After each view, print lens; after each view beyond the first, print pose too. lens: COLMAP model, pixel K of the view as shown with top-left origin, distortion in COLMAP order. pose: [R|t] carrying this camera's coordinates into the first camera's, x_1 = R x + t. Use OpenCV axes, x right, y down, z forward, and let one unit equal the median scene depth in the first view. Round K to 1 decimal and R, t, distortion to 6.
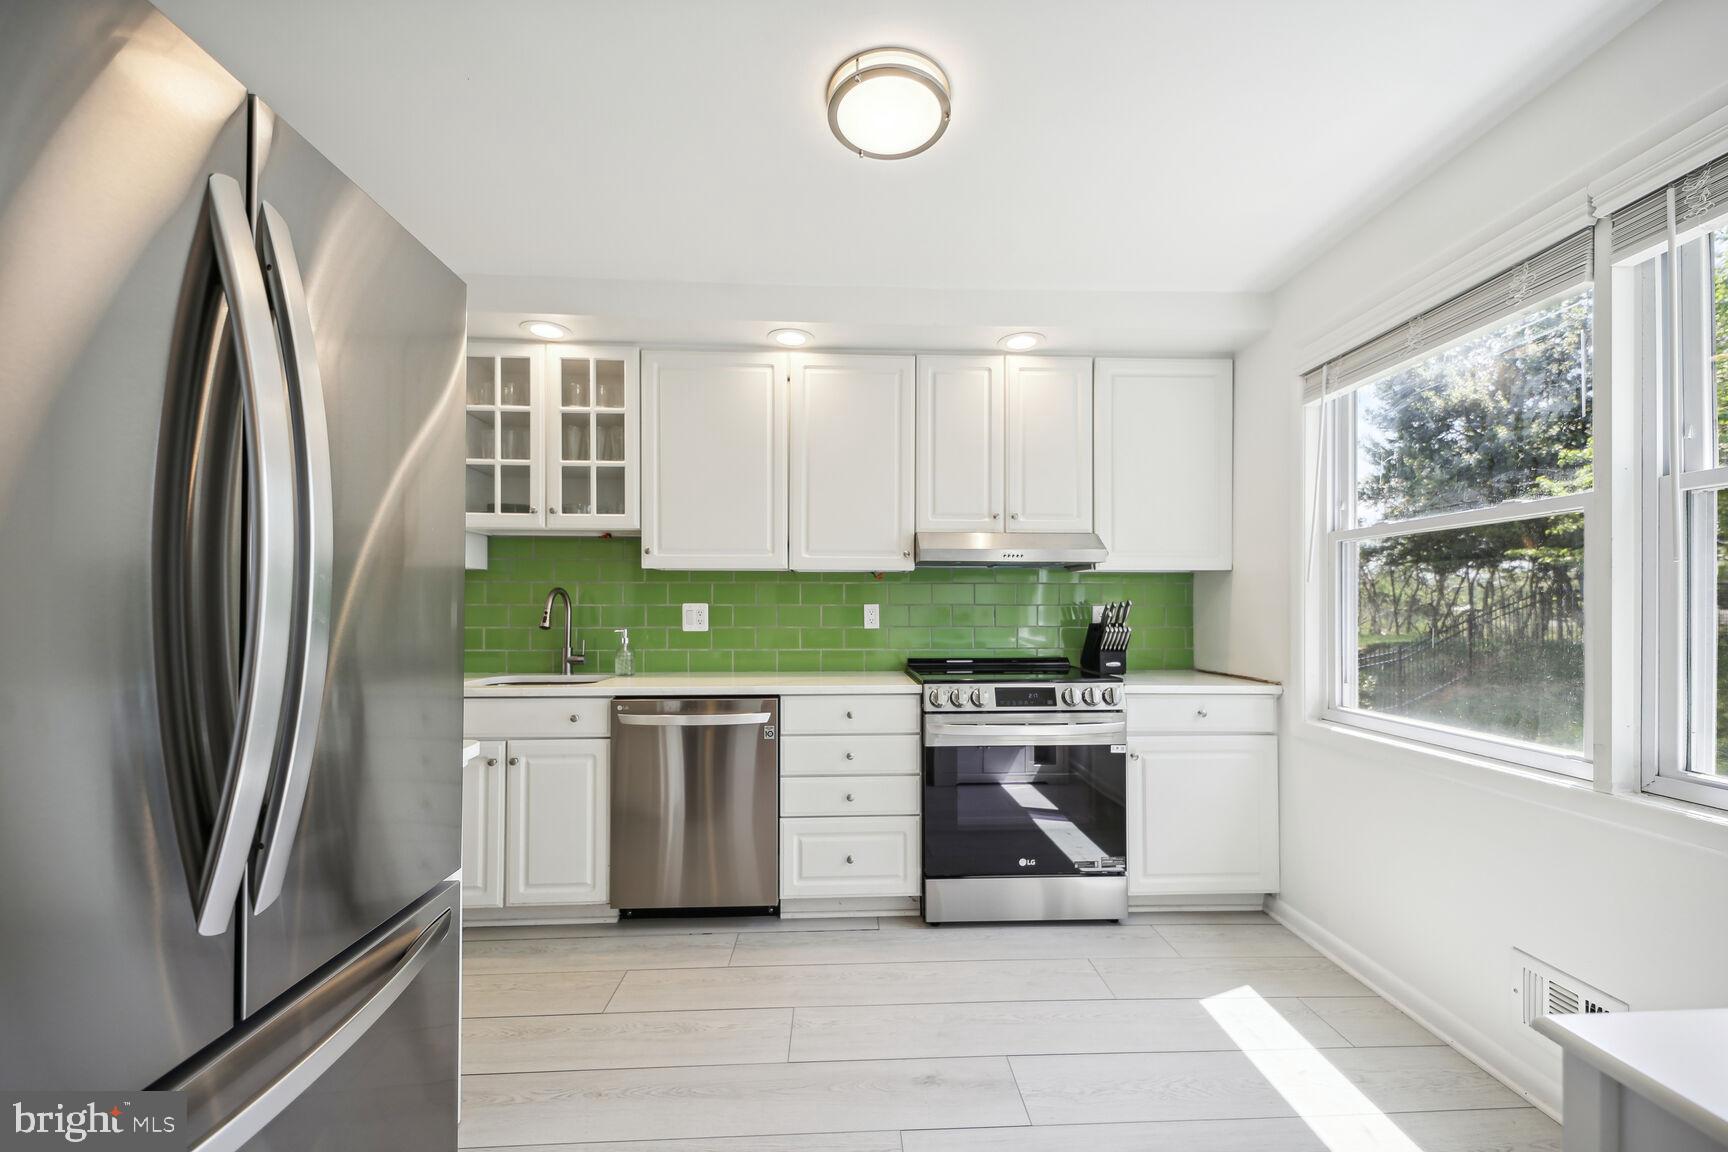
lens RADIAL K [[668.8, 0, 866.5], [0, 668.8, 603.8], [0, 0, 1]] dist [-0.001212, -0.000236]
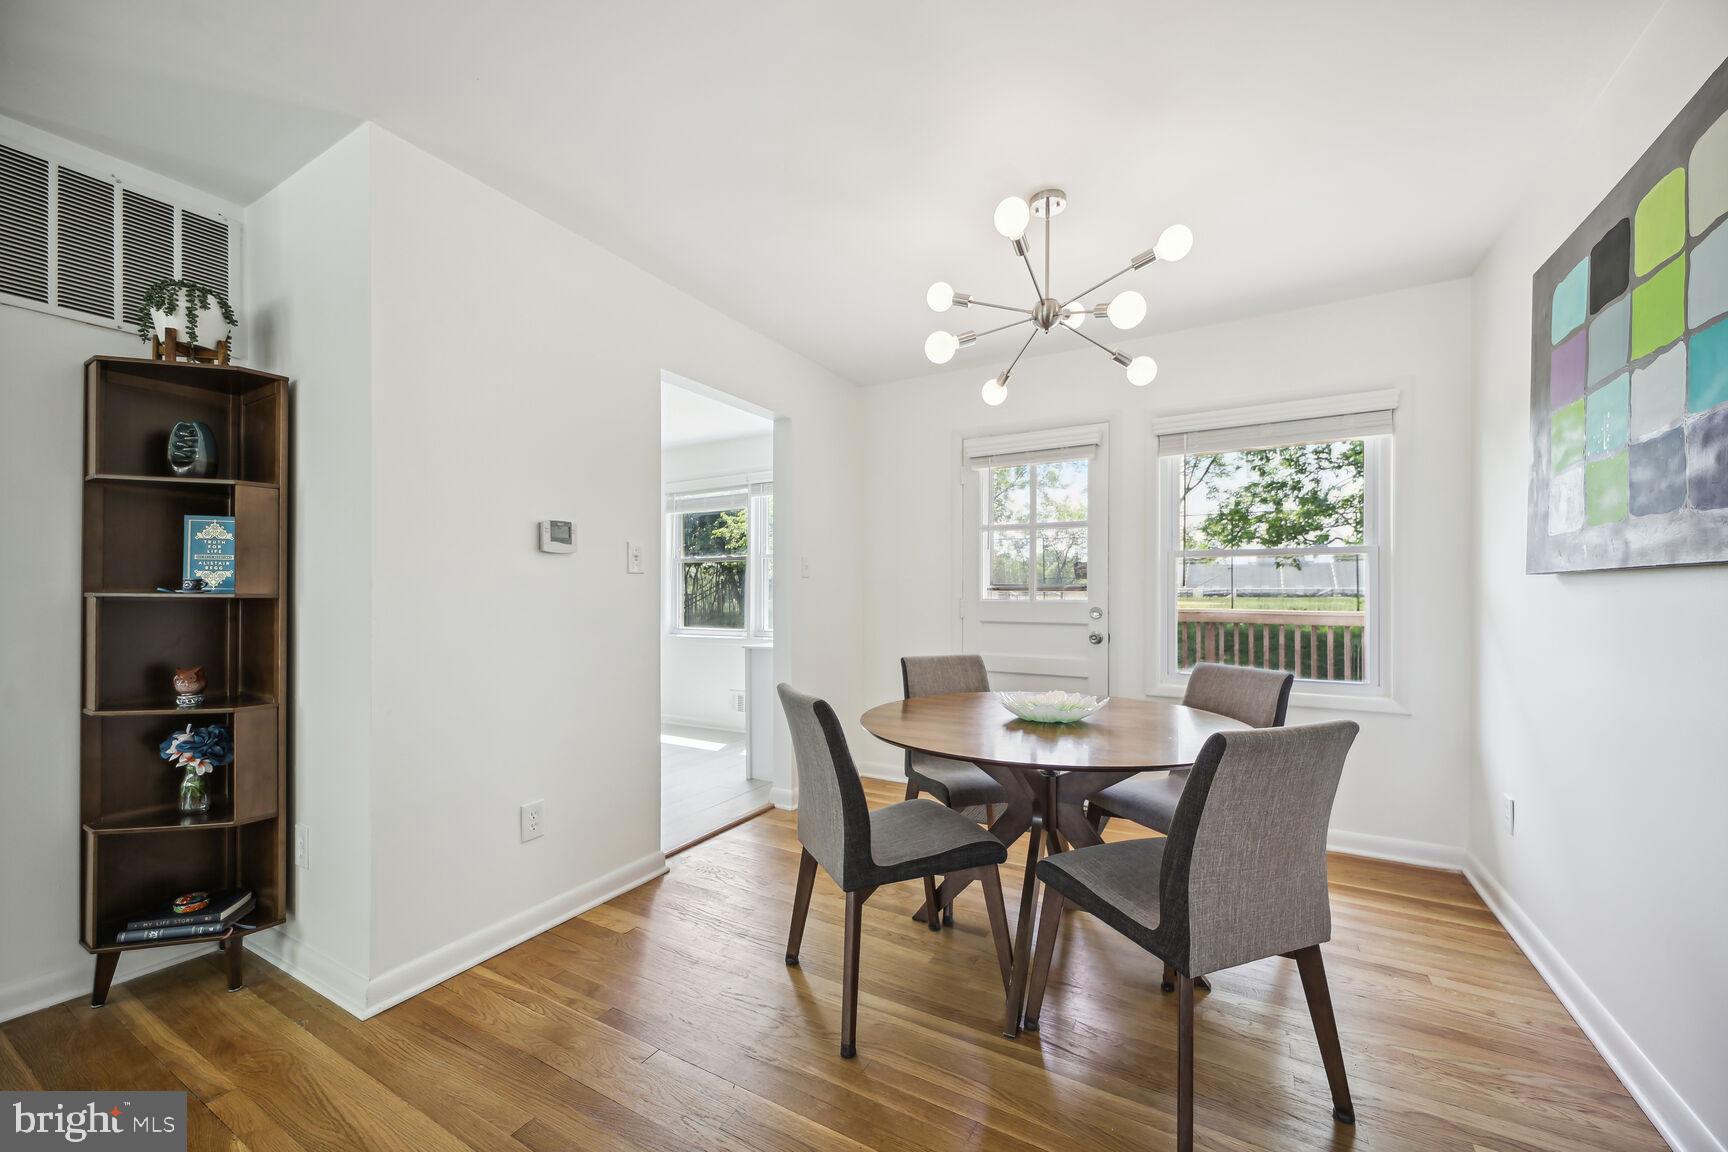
lens RADIAL K [[668.8, 0, 865.4], [0, 668.8, 589.6], [0, 0, 1]] dist [-0.001212, -0.000236]
pose [[0.533534, 0.002537, 0.845775, -1.057213], [-0.001094, 0.999997, -0.002310, 0.012808], [-0.845778, 0.000307, 0.533535, -0.954552]]
